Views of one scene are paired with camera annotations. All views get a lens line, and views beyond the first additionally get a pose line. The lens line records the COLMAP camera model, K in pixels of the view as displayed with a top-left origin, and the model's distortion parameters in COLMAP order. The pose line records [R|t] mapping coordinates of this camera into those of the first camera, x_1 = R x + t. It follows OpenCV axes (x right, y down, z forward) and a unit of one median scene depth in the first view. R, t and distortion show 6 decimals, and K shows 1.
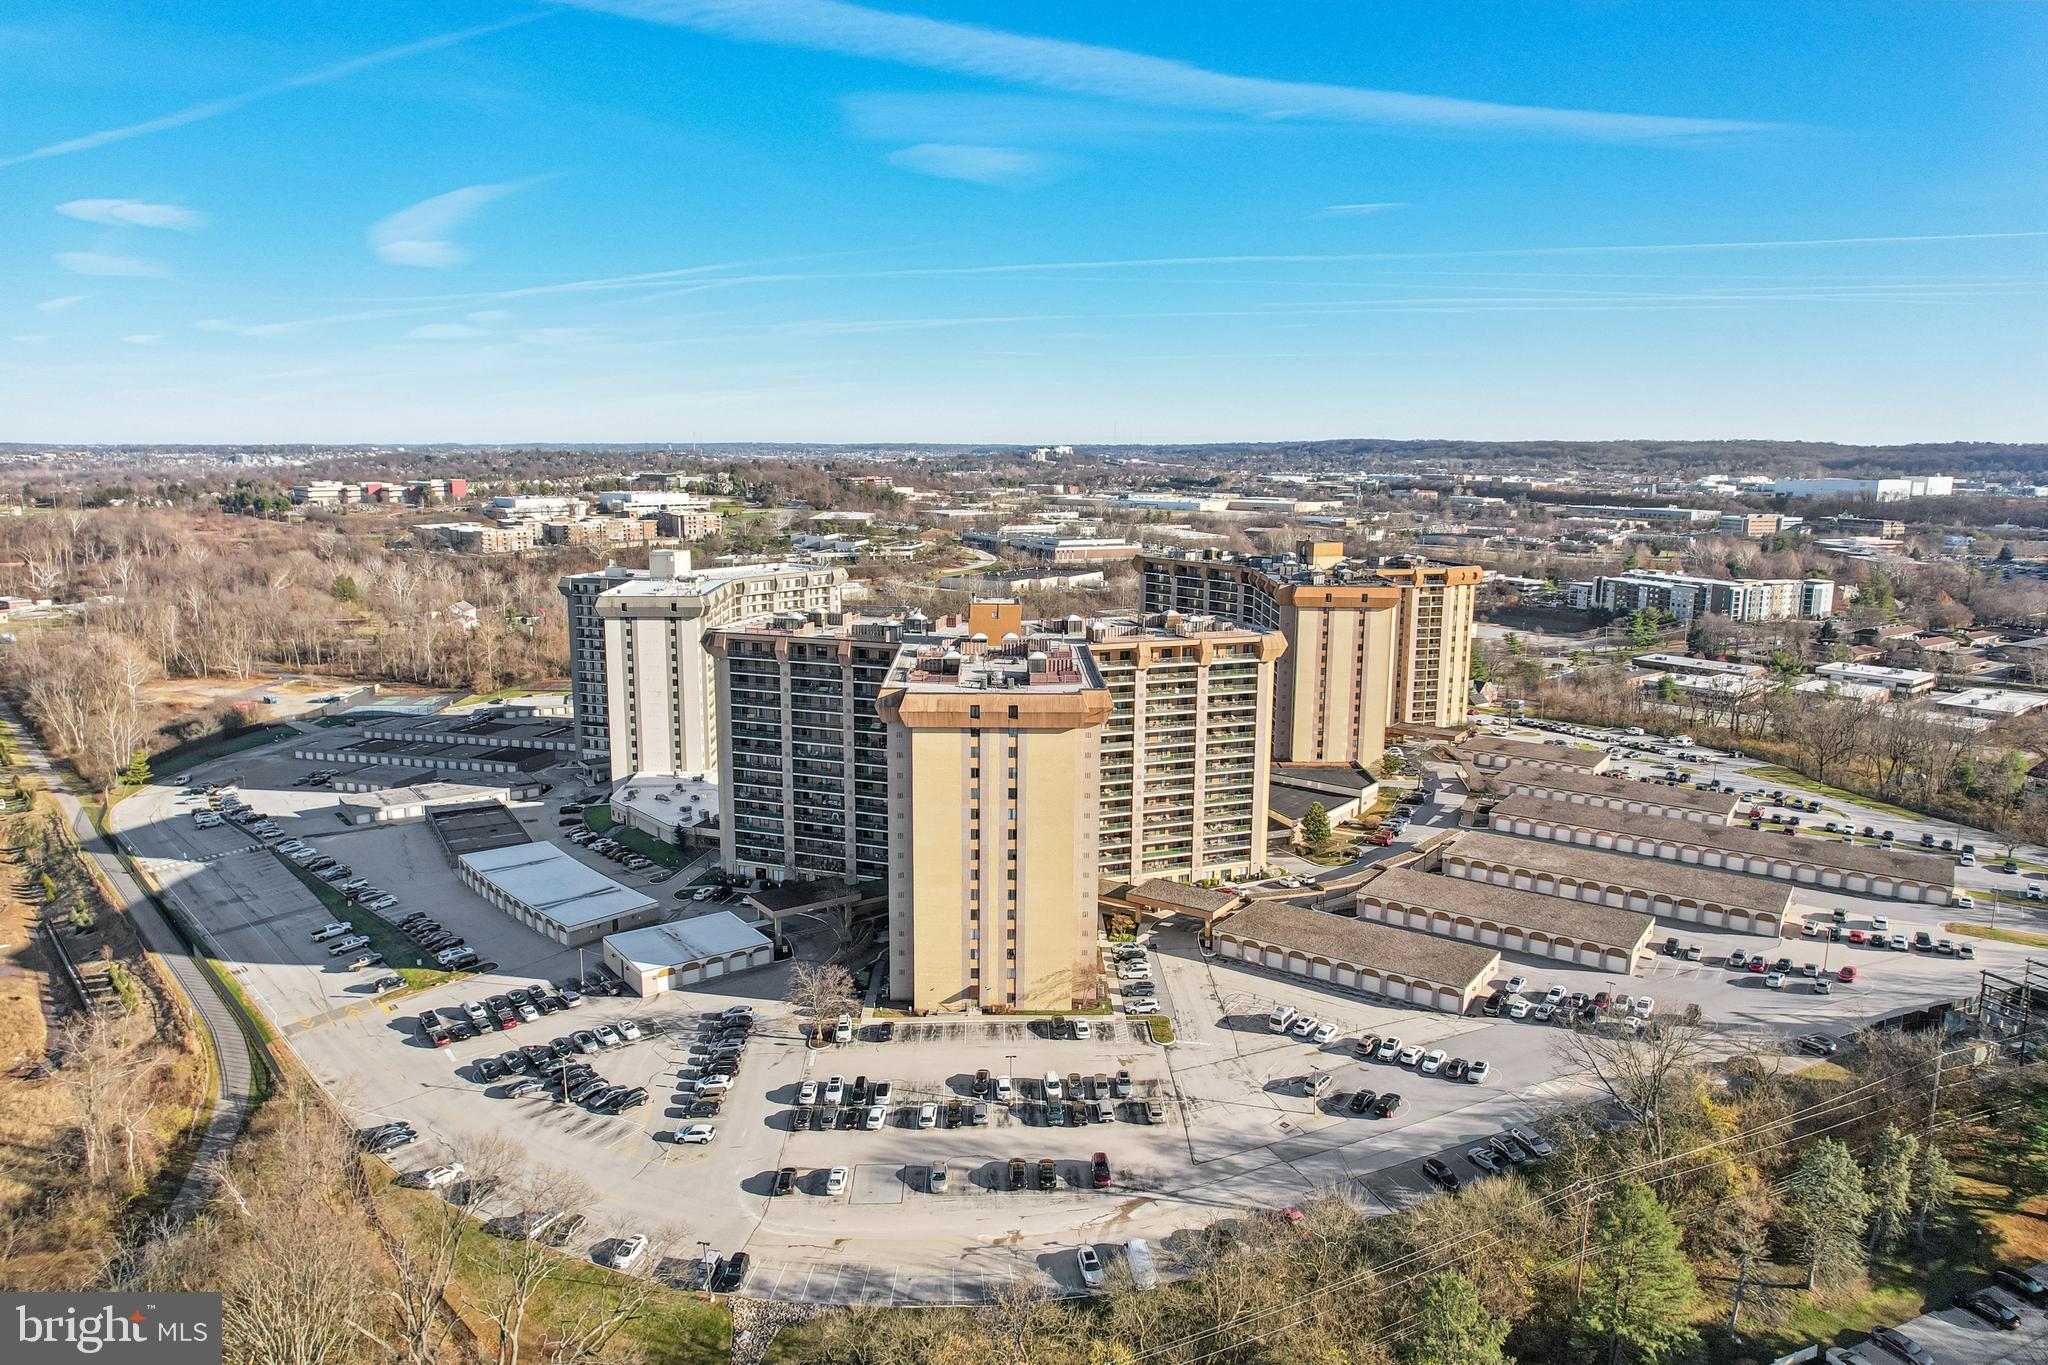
lens RADIAL K [[1292.7, 0, 1024.0], [0, 1292.7, 682.5], [0, 0, 1]] dist [-0.057781, 0.037508]
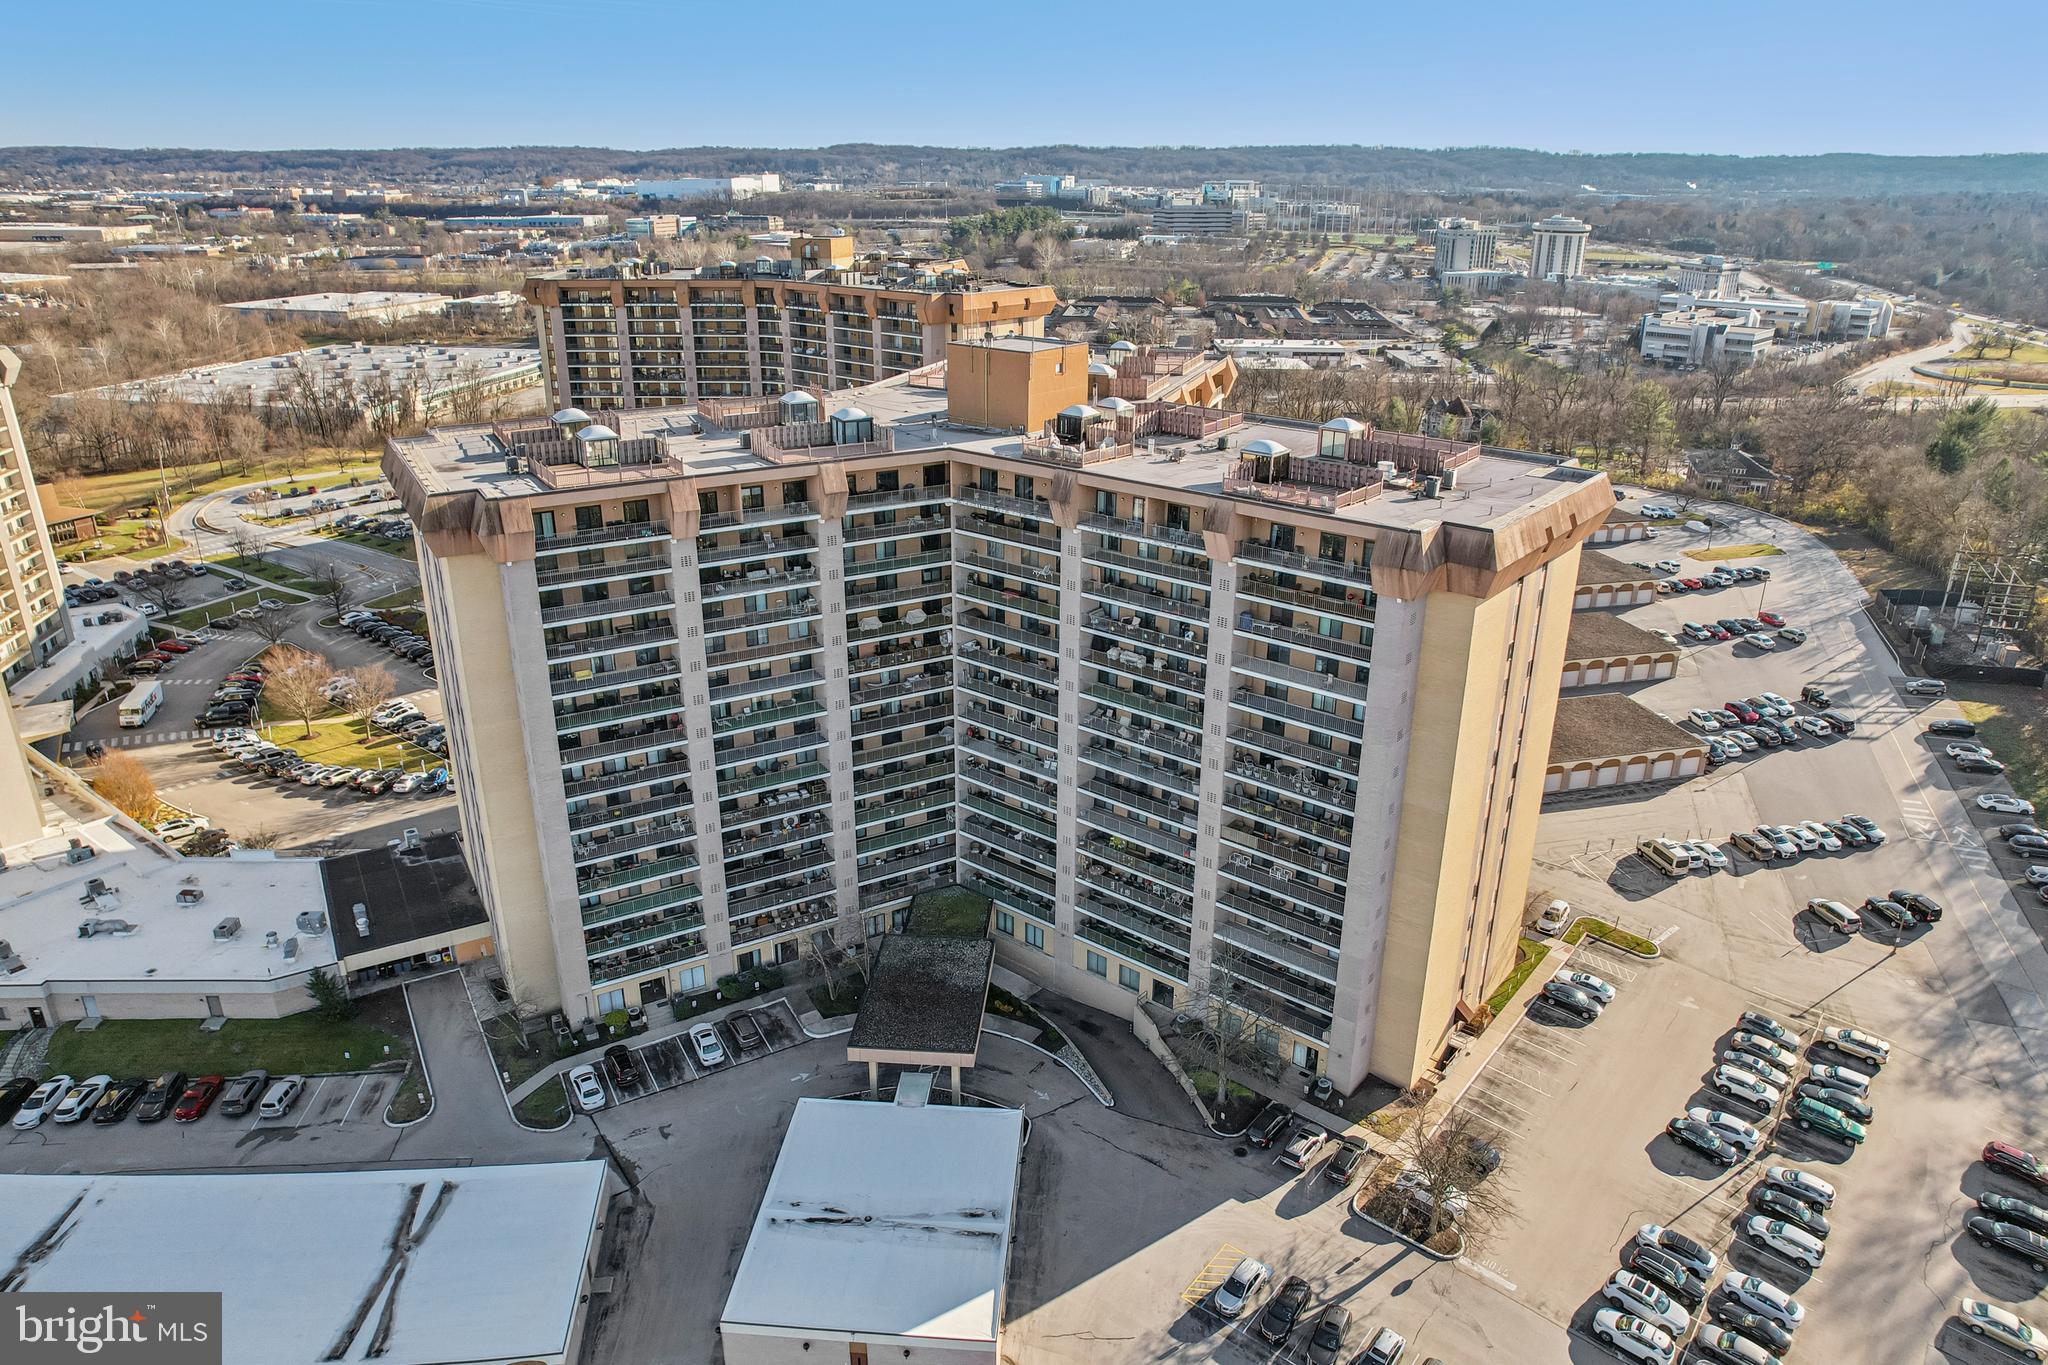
lens RADIAL K [[1326.4, 0, 1027.9], [0, 1326.4, 684.9], [0, 0, 1]] dist [-0.097275, 0.094930]
pose [[0.656210, -0.283997, 0.699095, -0.332861], [0.135491, 0.955760, 0.261084, -0.052066], [-0.742314, -0.076604, 0.665659, 0.466369]]
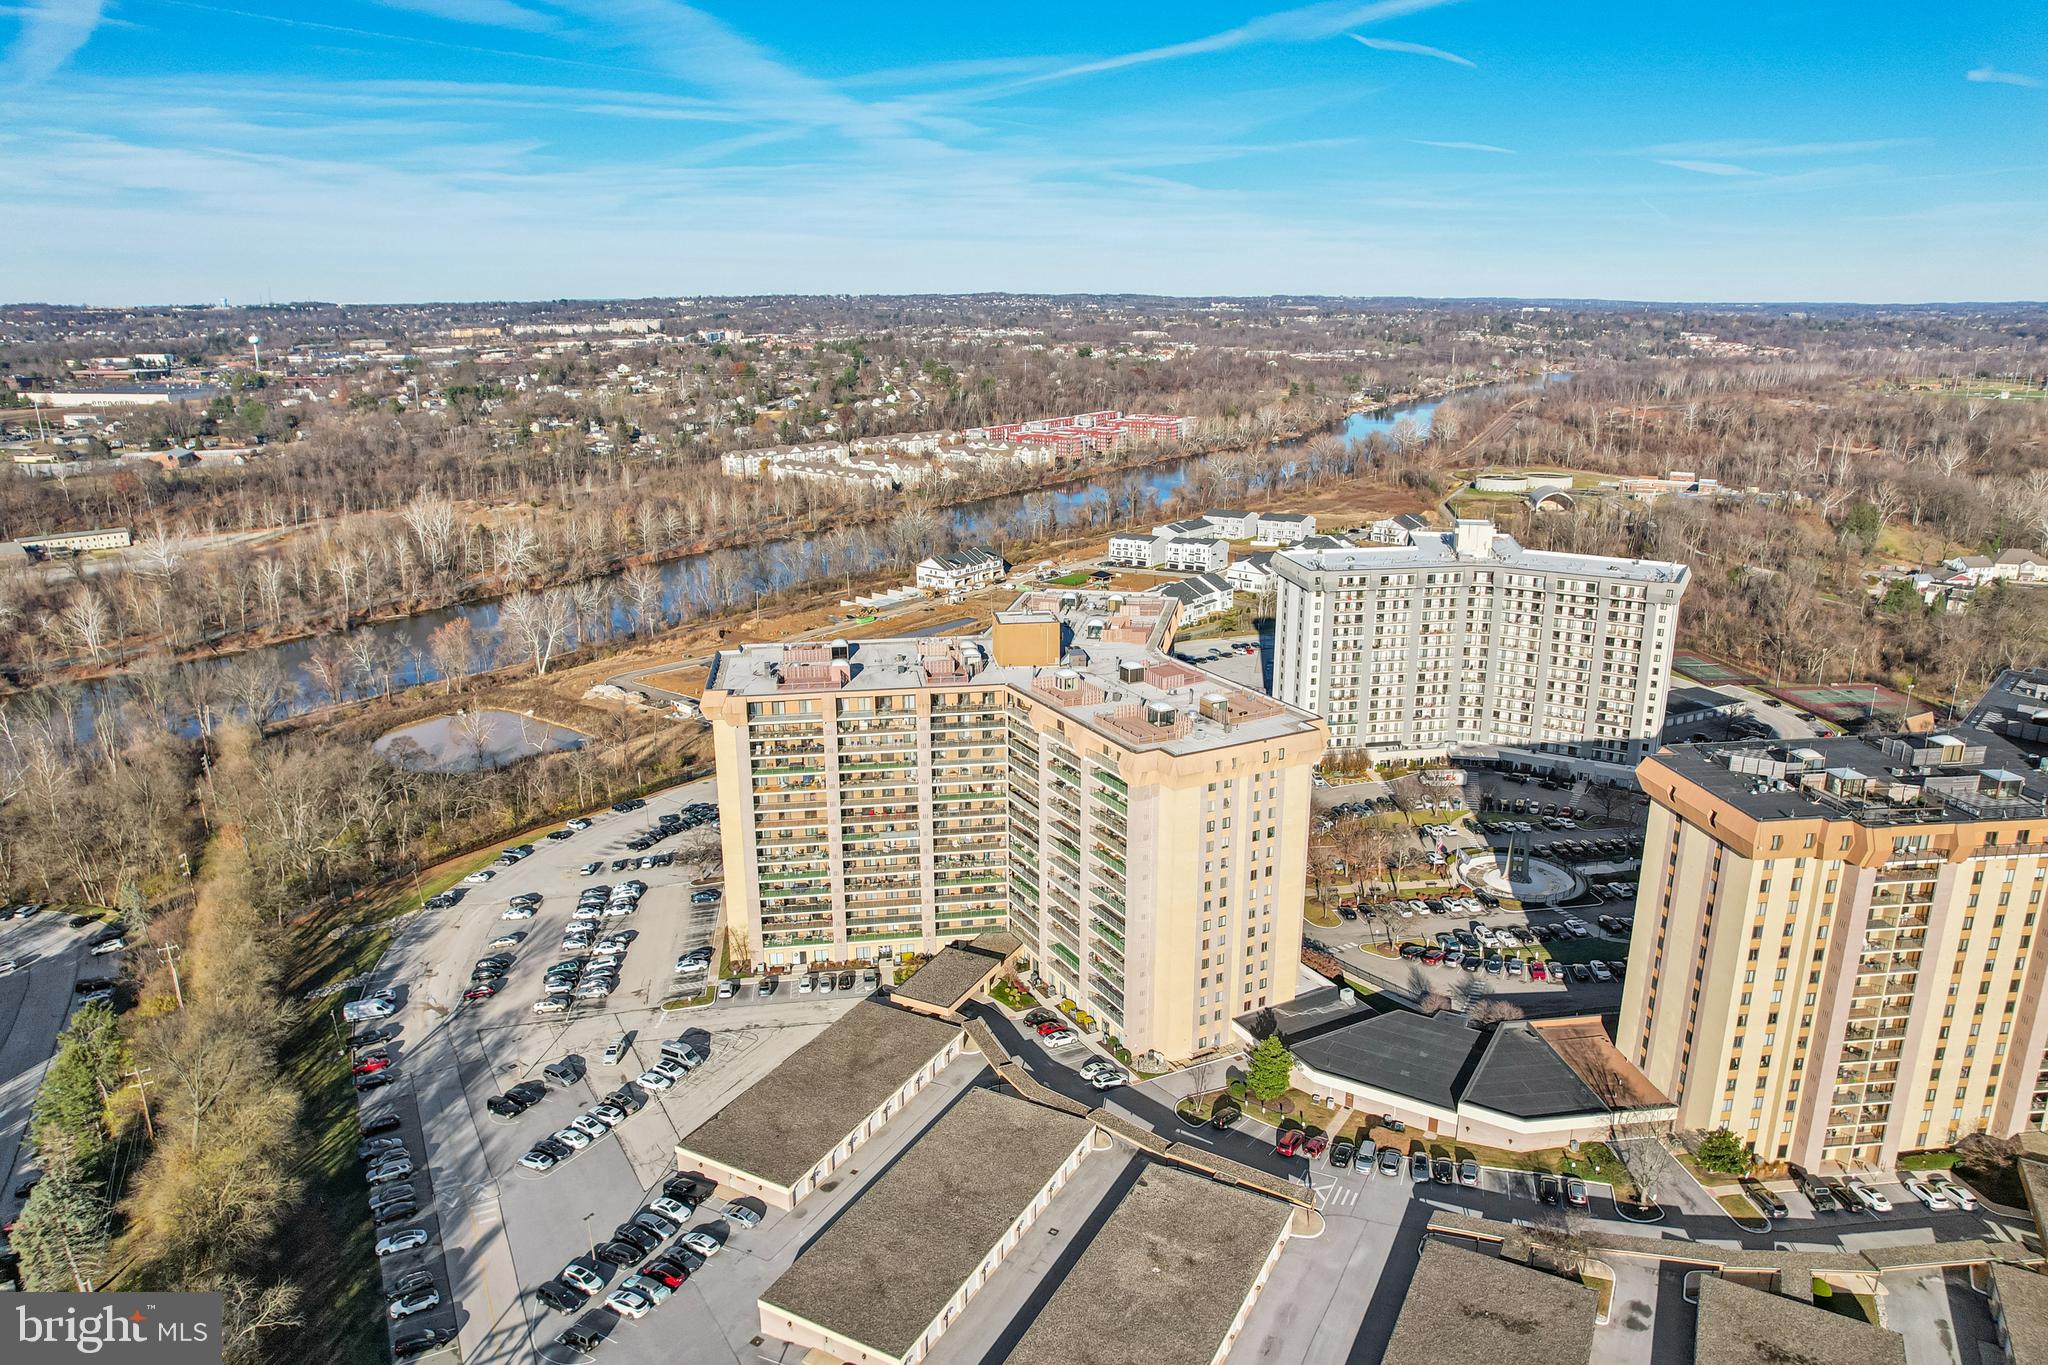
lens RADIAL K [[1333.1, 0, 1031.6], [0, 1333.1, 679.7], [0, 0, 1]] dist [-0.085033, 0.081978]
pose [[0.132556, 0.265089, -0.955069, 0.701214], [-0.169353, 0.955460, 0.241693, -0.195683], [0.976600, 0.129706, 0.171546, 0.634544]]
